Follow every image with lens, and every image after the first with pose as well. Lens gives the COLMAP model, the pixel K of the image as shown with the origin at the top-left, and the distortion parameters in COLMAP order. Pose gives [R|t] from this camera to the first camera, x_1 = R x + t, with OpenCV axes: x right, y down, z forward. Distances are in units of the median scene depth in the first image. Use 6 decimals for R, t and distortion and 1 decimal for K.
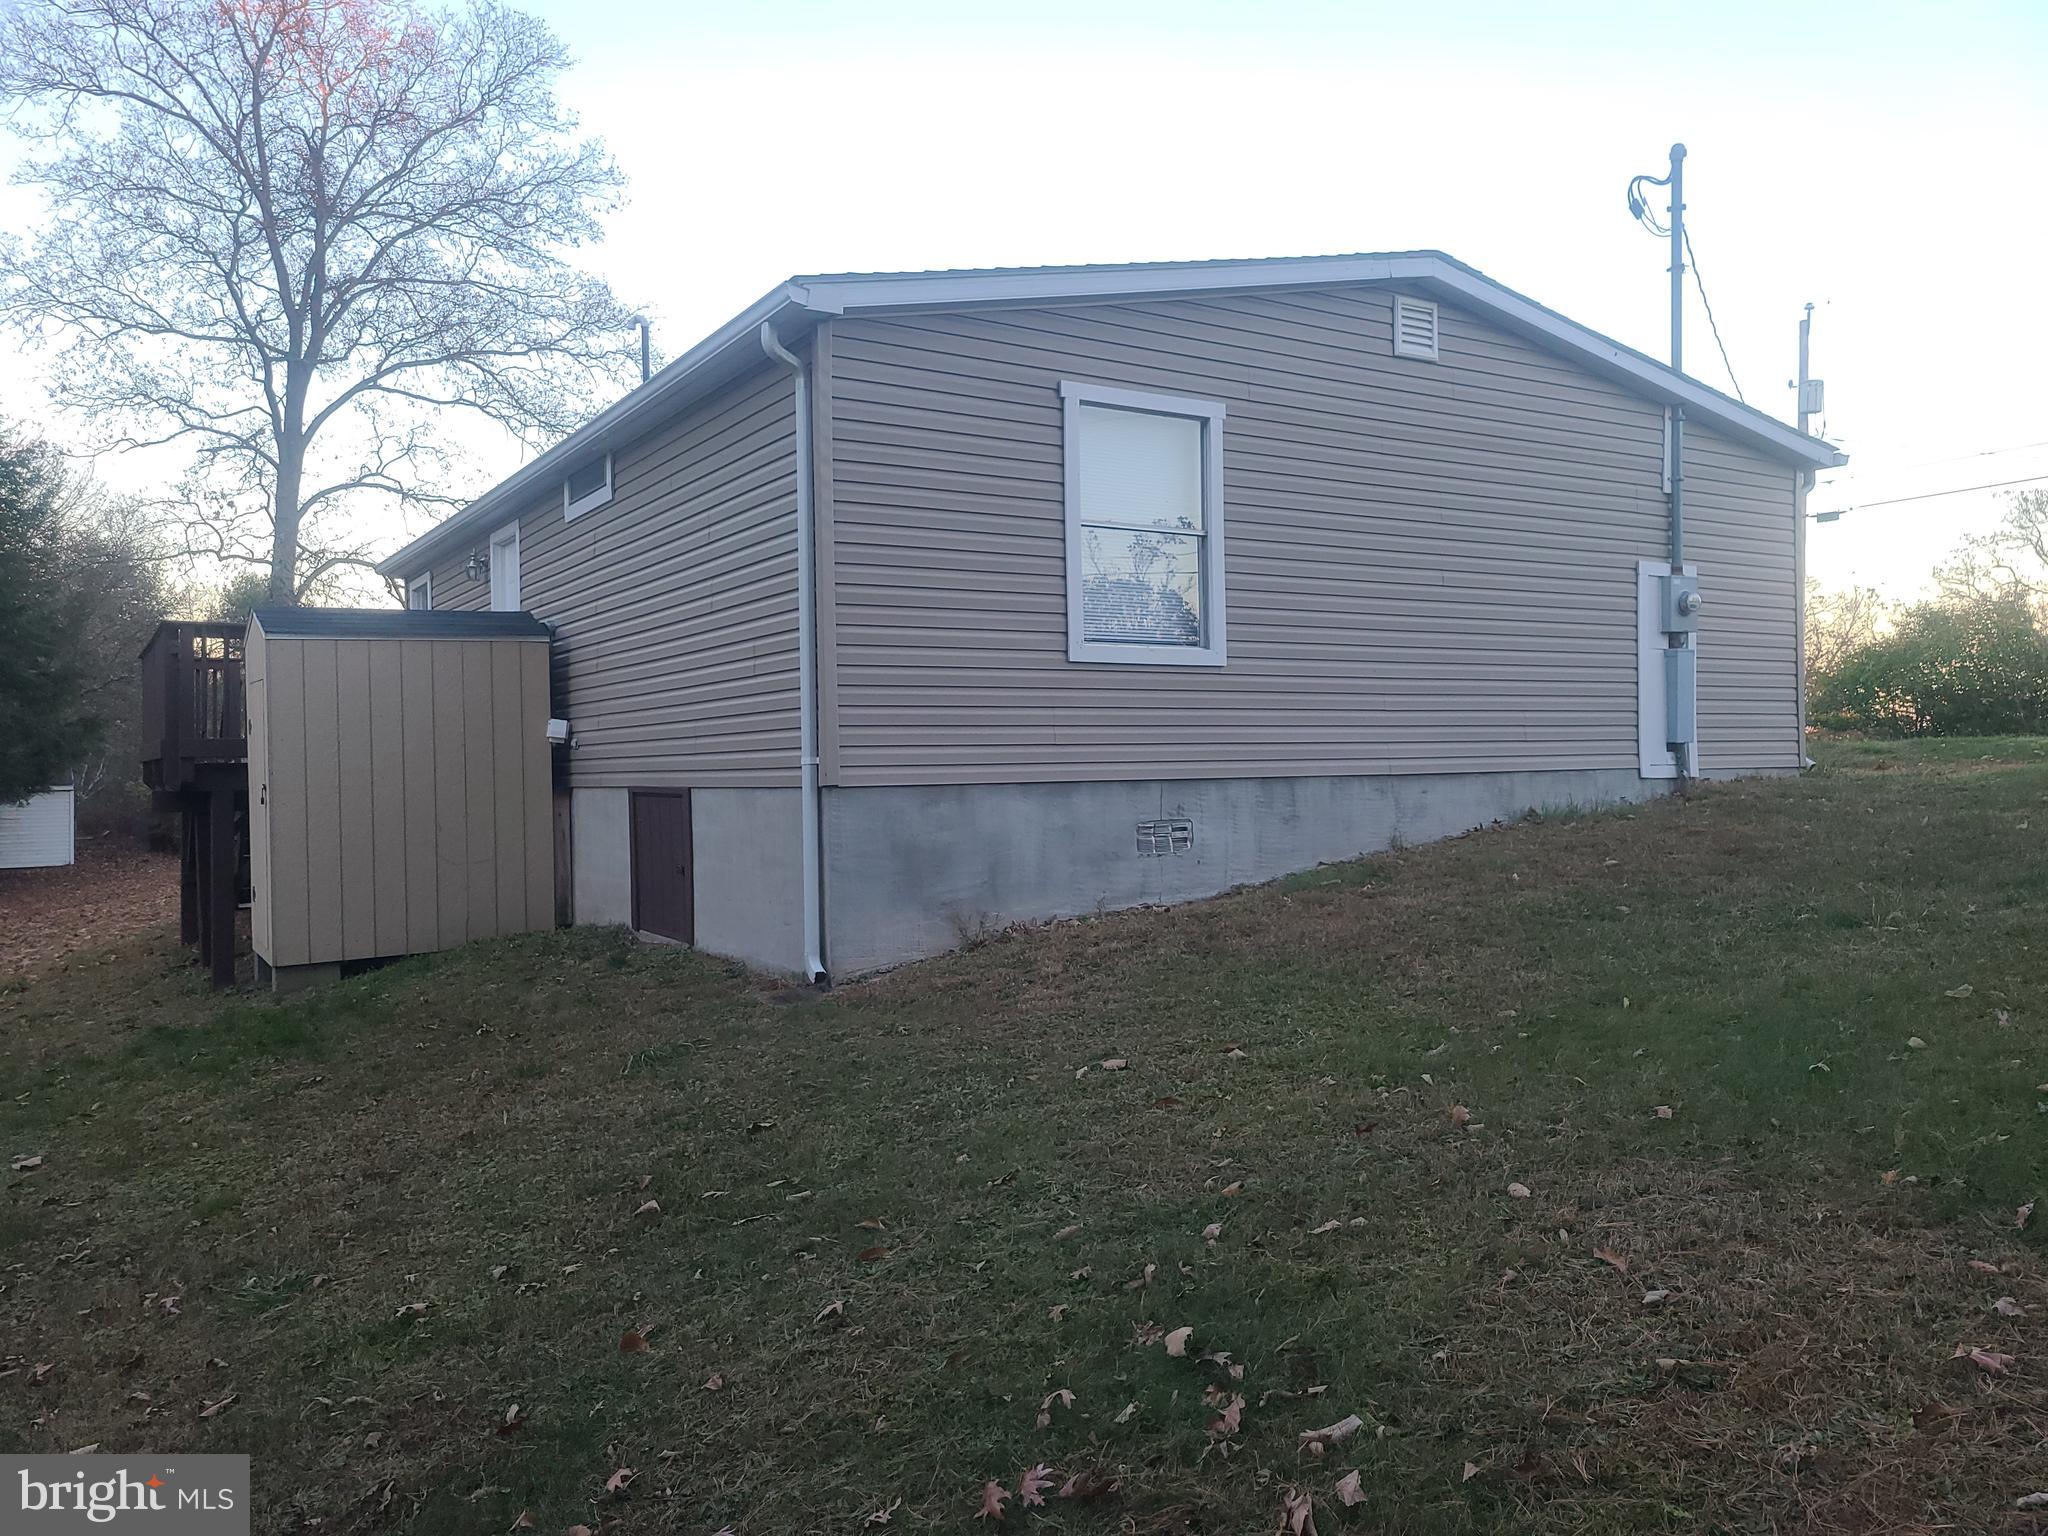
lens RADIAL K [[1545.4, 0, 1025.6], [0, 1545.4, 712.1], [0, 0, 1]] dist [0.046702, -0.004408]
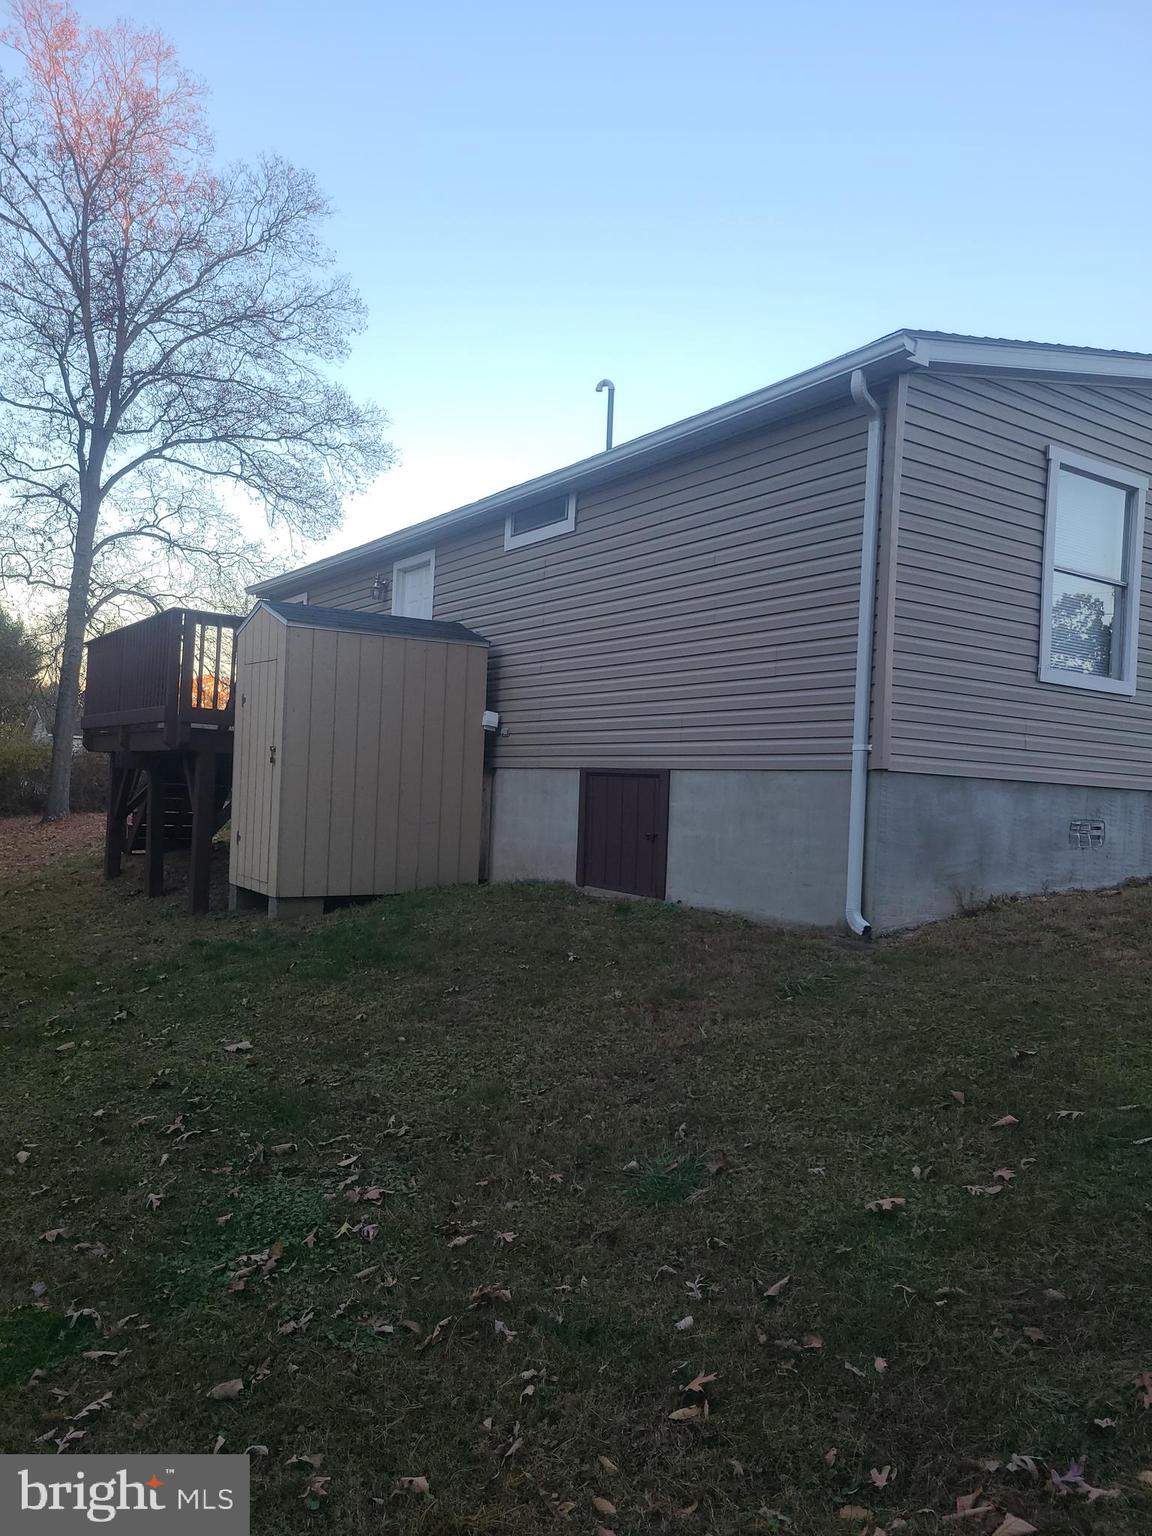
lens RADIAL K [[1153.0, 0, 585.6], [0, 1153.0, 770.8], [0, 0, 1]] dist [0.056625, -0.031724]
pose [[0.996701, 0.064362, 0.049452, -0.227619], [-0.064965, 0.997830, 0.010678, 0.031140], [-0.048657, -0.013855, 0.998719, 0.074865]]
